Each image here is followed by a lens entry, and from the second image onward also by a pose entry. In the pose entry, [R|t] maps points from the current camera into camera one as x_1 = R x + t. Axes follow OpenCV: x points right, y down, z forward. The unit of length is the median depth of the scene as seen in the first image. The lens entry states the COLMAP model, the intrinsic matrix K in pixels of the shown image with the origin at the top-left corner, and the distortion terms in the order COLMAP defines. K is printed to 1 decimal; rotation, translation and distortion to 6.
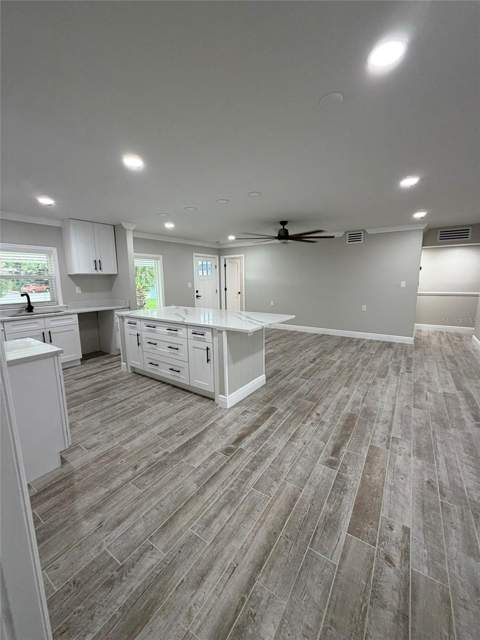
lens RADIAL K [[254.7, 0, 241.5], [0, 254.7, 319.3], [0, 0, 1]] dist [-0.001622, -0.000229]
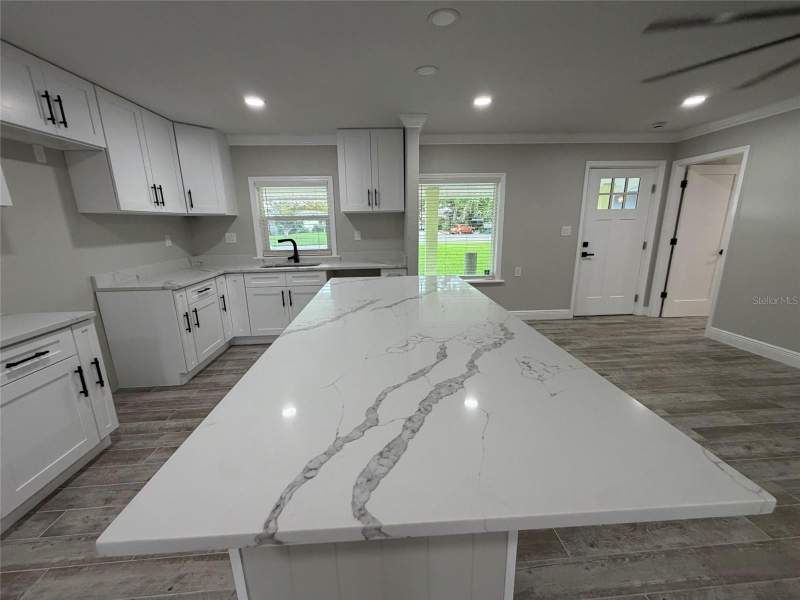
lens RADIAL K [[318.3, 0, 400.0], [0, 318.3, 300.0], [0, 0, 1]] dist [-0.001622, -0.000229]
pose [[0.612409, 0.184354, -0.768745, 0.155194], [-0.114525, 0.982860, 0.144466, -0.087818], [0.782202, -0.000432, 0.623025, 0.585135]]
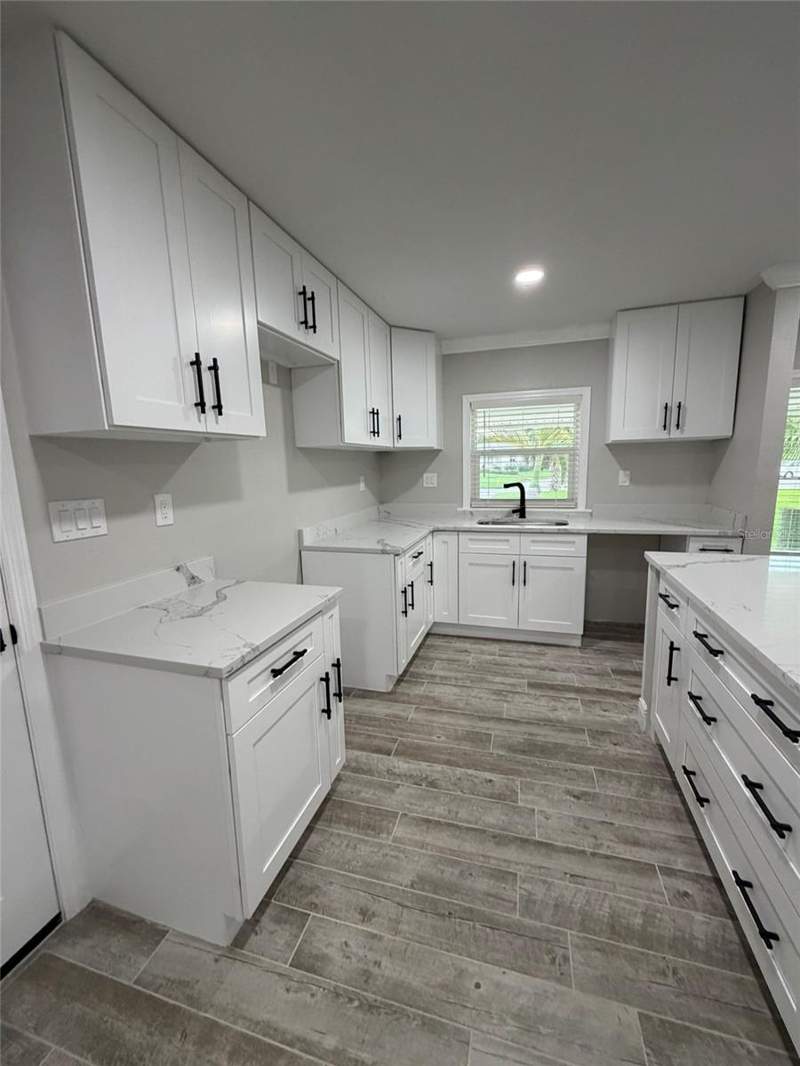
lens RADIAL K [[424.2, 0, 402.5], [0, 424.2, 531.9], [0, 0, 1]] dist [-0.001622, -0.000229]
pose [[0.302650, 0.154007, -0.940577, -0.059619], [-0.131829, 0.984138, 0.118721, -0.066358], [0.943941, 0.088064, 0.318152, 0.449214]]
